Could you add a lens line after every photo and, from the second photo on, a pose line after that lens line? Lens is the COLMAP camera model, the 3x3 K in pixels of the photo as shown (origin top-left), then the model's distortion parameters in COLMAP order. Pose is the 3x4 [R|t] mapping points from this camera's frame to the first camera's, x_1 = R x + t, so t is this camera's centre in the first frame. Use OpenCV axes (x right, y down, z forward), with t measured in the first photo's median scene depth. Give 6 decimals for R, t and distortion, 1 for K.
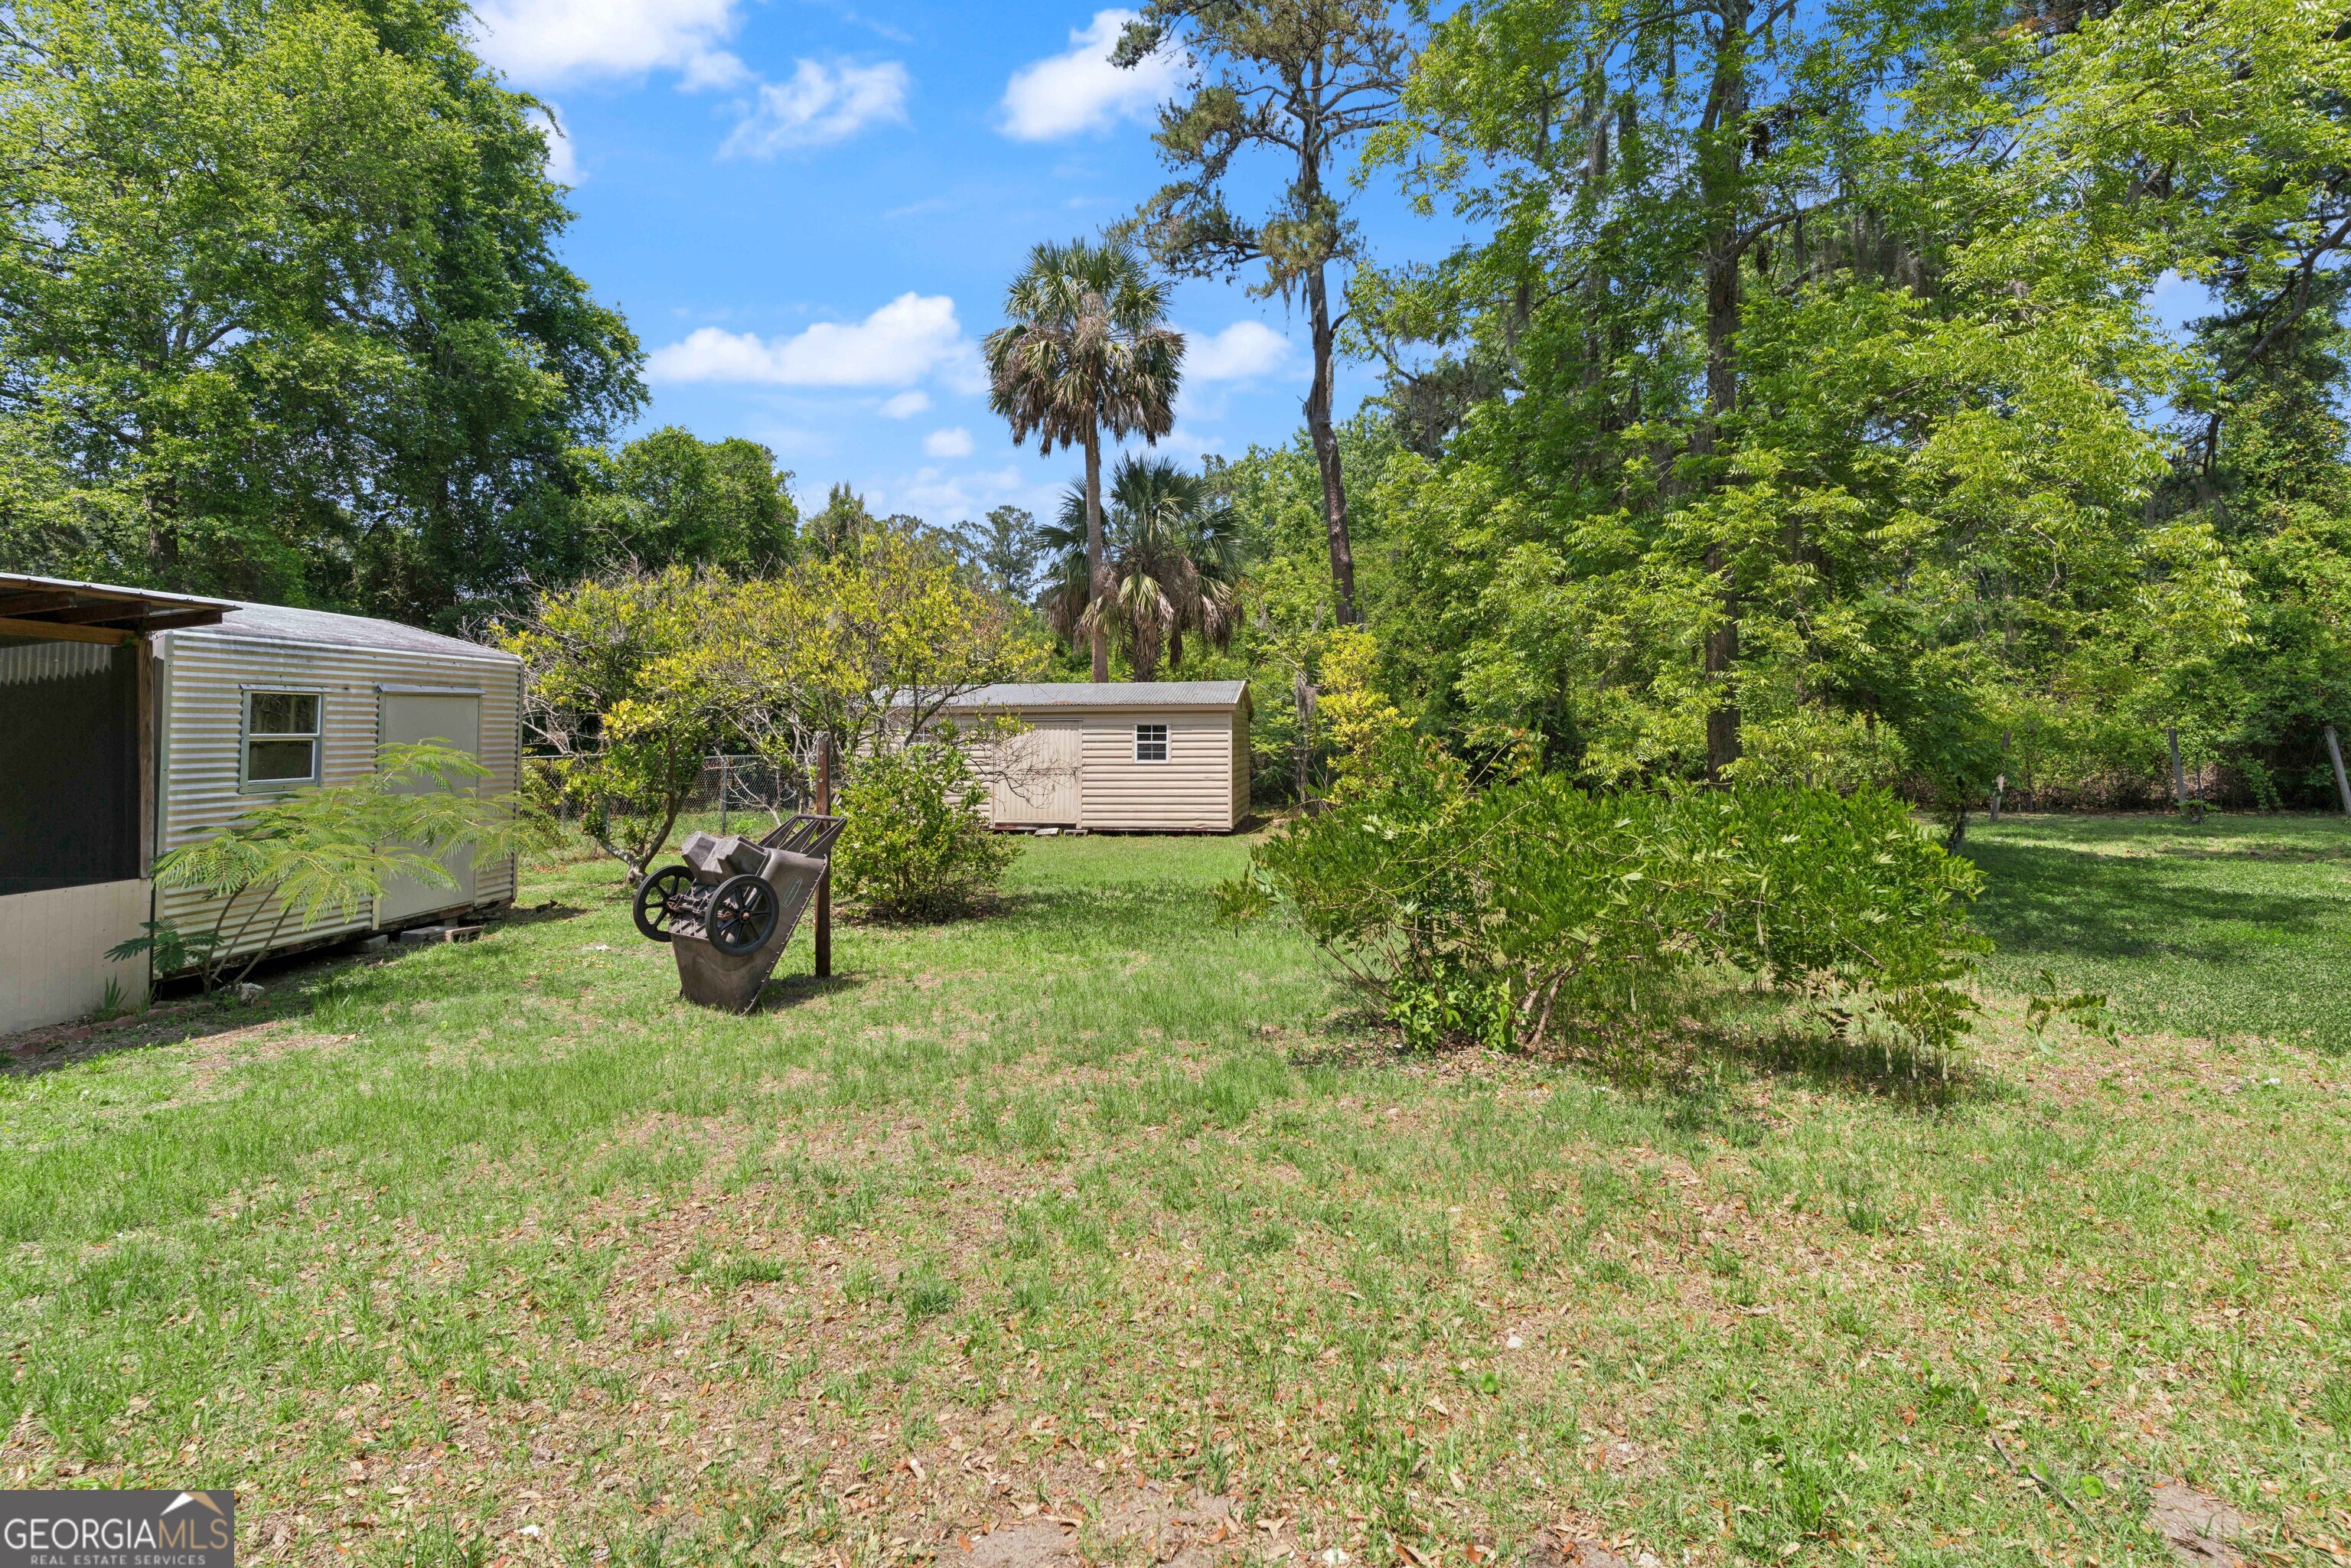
lens RADIAL K [[1143.7, 0, 1178.4], [0, 1143.7, 694.6], [0, 0, 1]] dist [-0.001210, -0.000950]
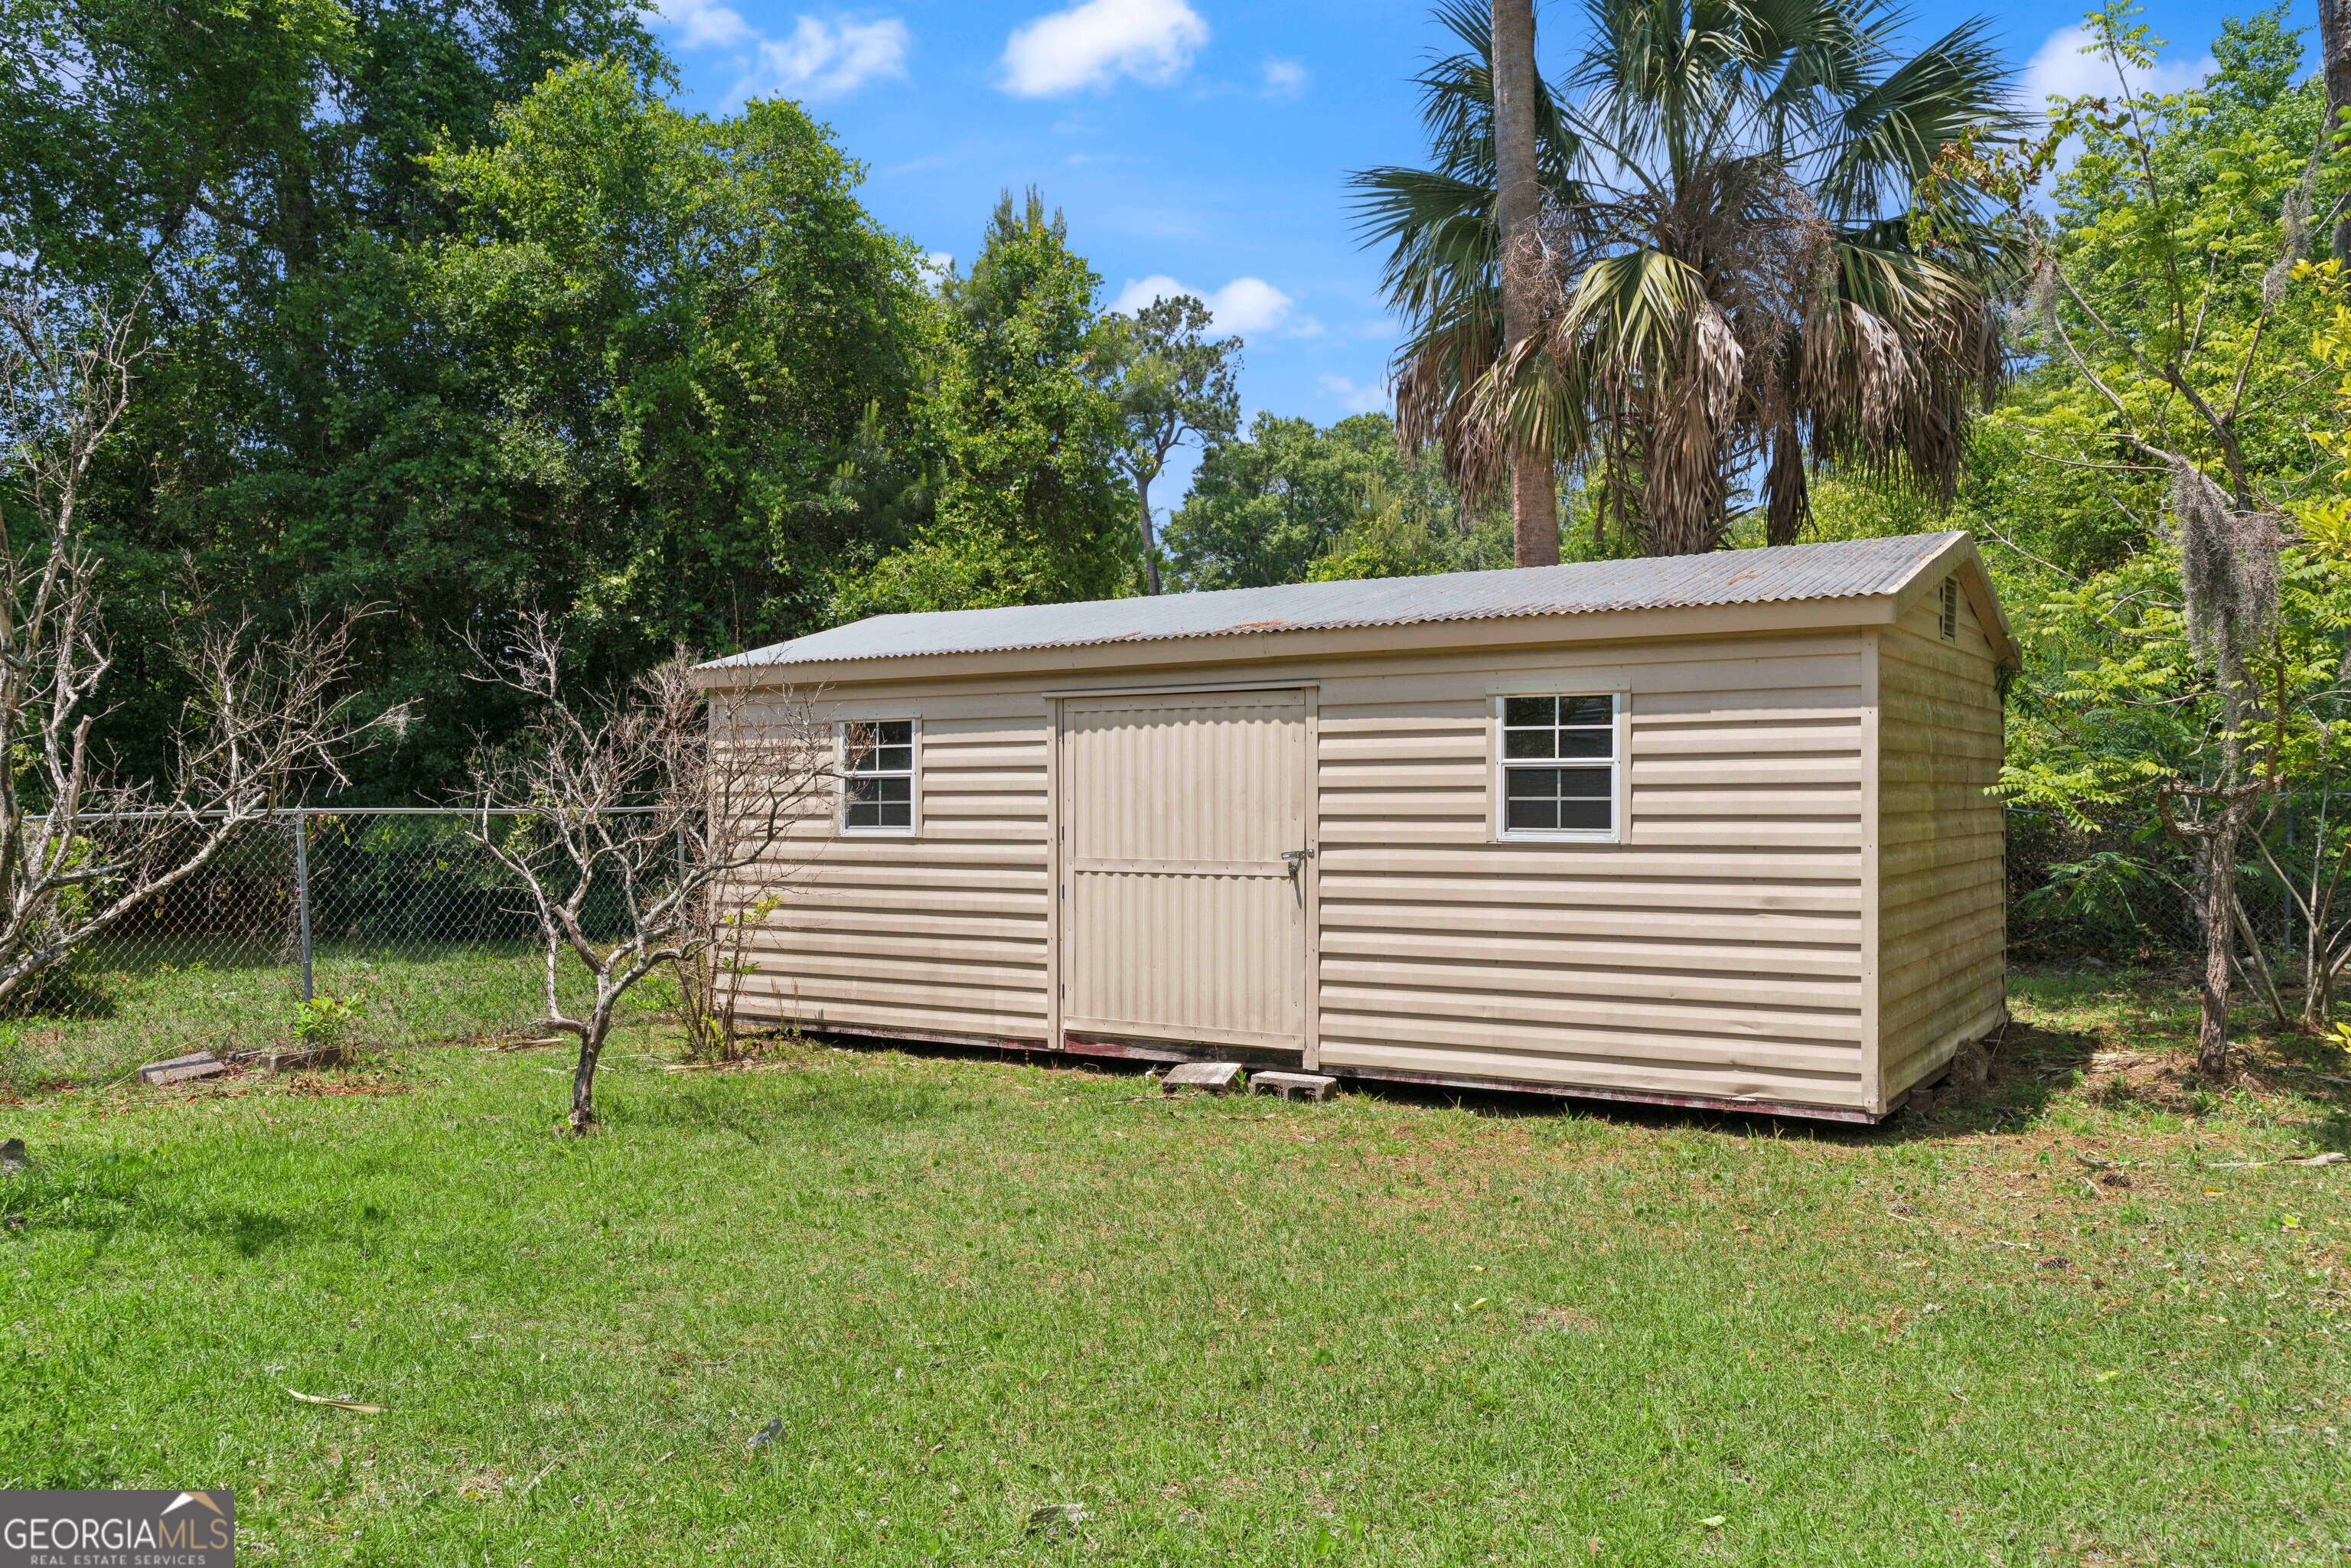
lens RADIAL K [[1825.3, 0, 1175.5], [0, 1825.3, 784.0], [0, 0, 1]] dist [-0.001290, 0.000147]
pose [[0.916445, -0.003520, -0.400145, 0.064432], [0.019475, 0.999169, 0.035813, 0.030000], [0.399686, -0.040613, 0.915752, 0.580985]]
